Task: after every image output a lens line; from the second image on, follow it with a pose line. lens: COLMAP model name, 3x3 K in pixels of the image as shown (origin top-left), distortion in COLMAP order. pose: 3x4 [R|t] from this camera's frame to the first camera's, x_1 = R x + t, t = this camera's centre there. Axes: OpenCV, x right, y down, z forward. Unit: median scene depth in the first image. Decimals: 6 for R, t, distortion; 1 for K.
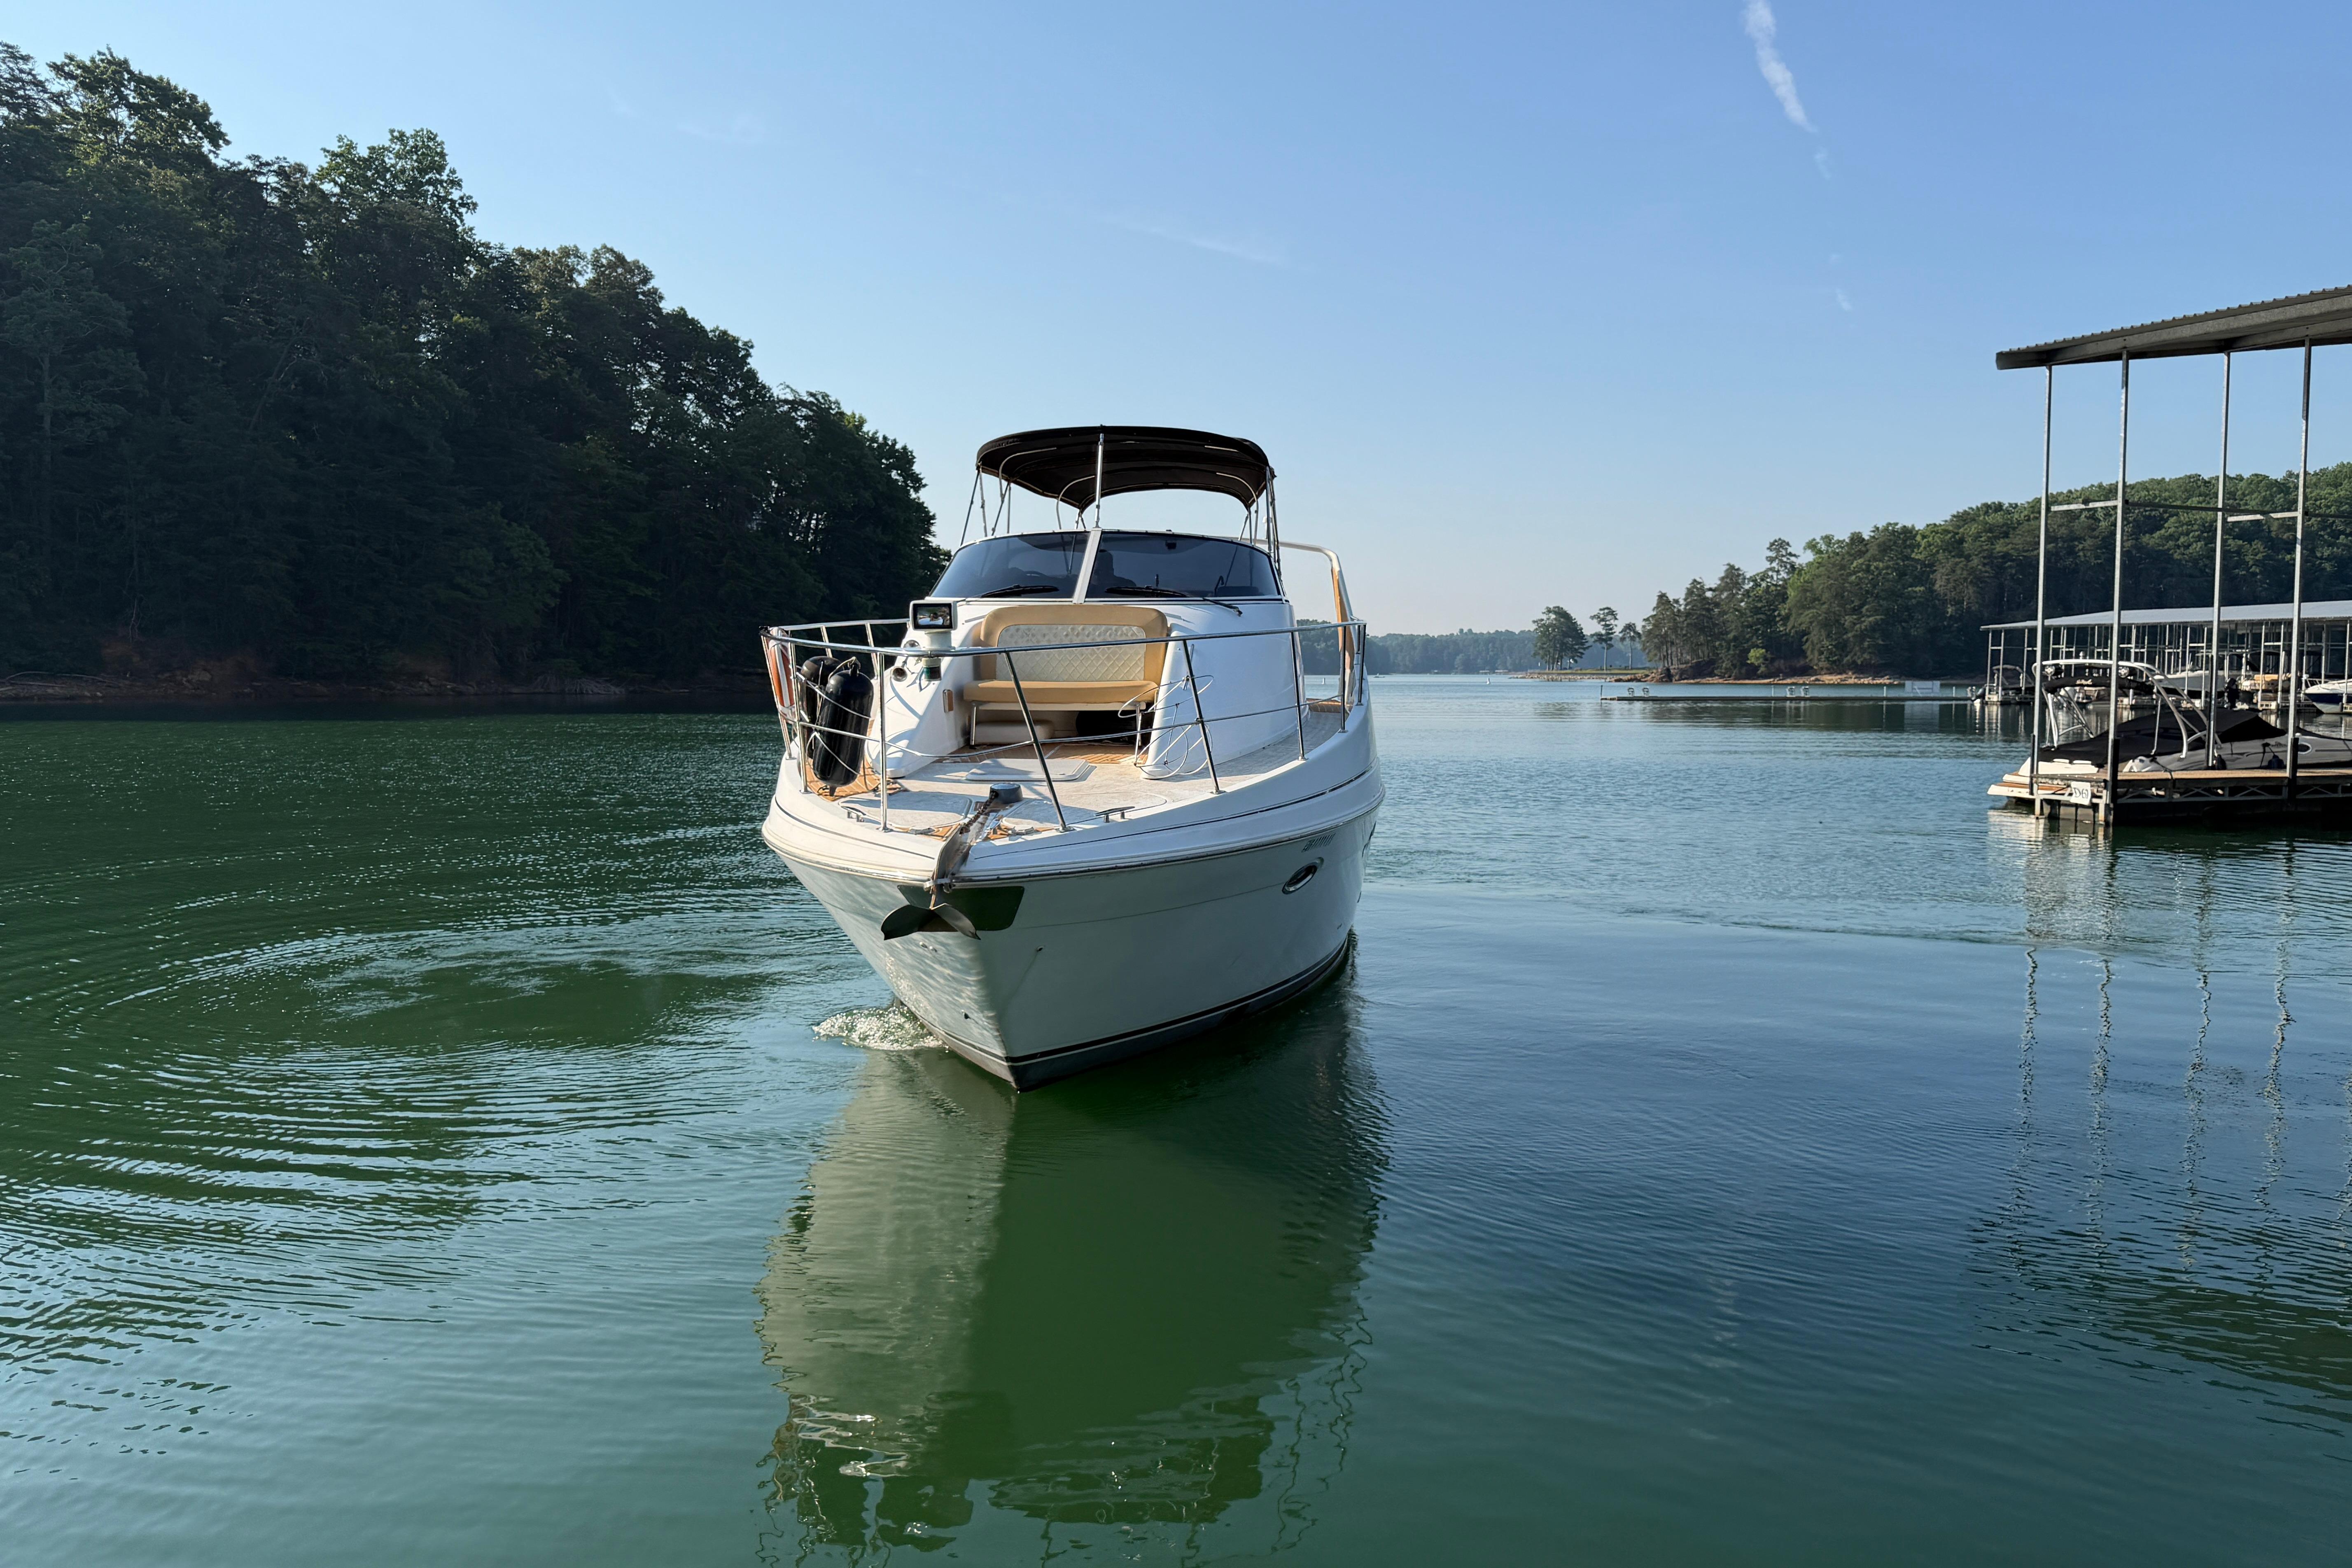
lens RADIAL K [[1954.2, 0, 1142.9], [0, 1954.2, 788.9], [0, 0, 1]] dist [0.037731, -0.045361]
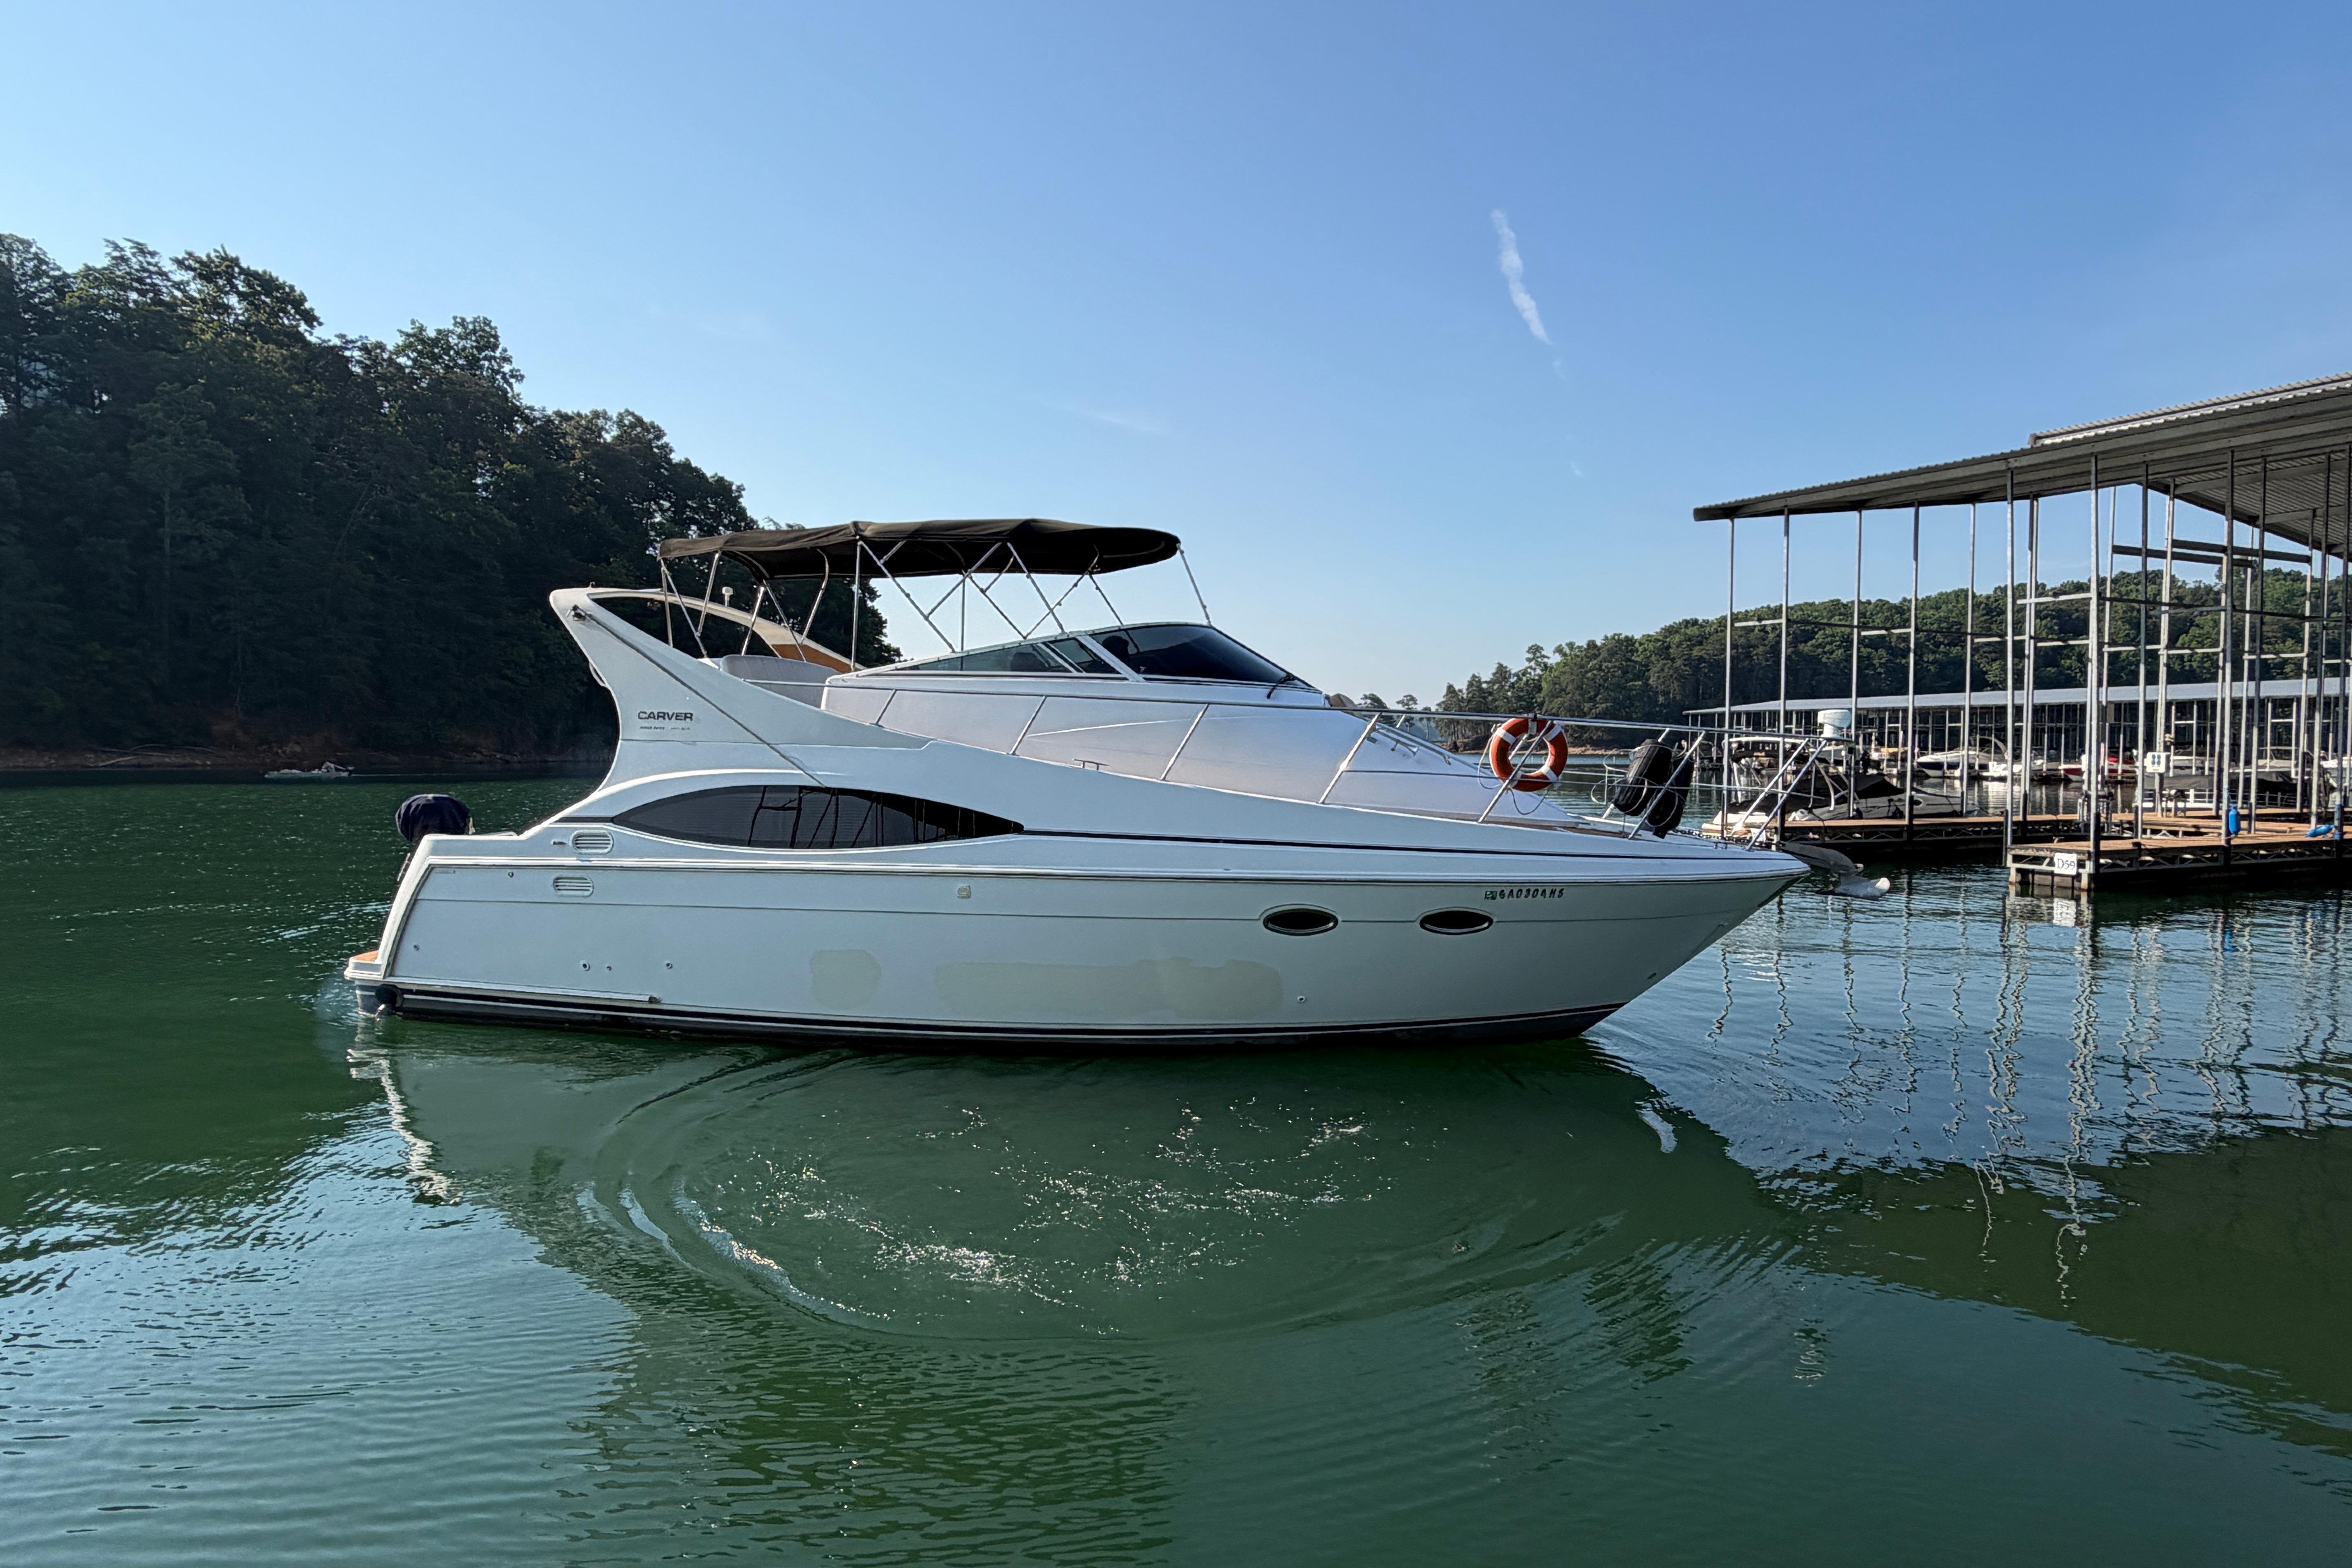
lens RADIAL K [[1766.5, 0, 1190.3], [0, 1766.5, 787.4], [0, 0, 1]] dist [0.024873, -0.006413]
pose [[0.997239, -0.001050, 0.074256, 0.004521], [0.003221, 0.999571, -0.029116, 0.002335], [-0.074193, 0.029275, 0.996814, -0.165598]]
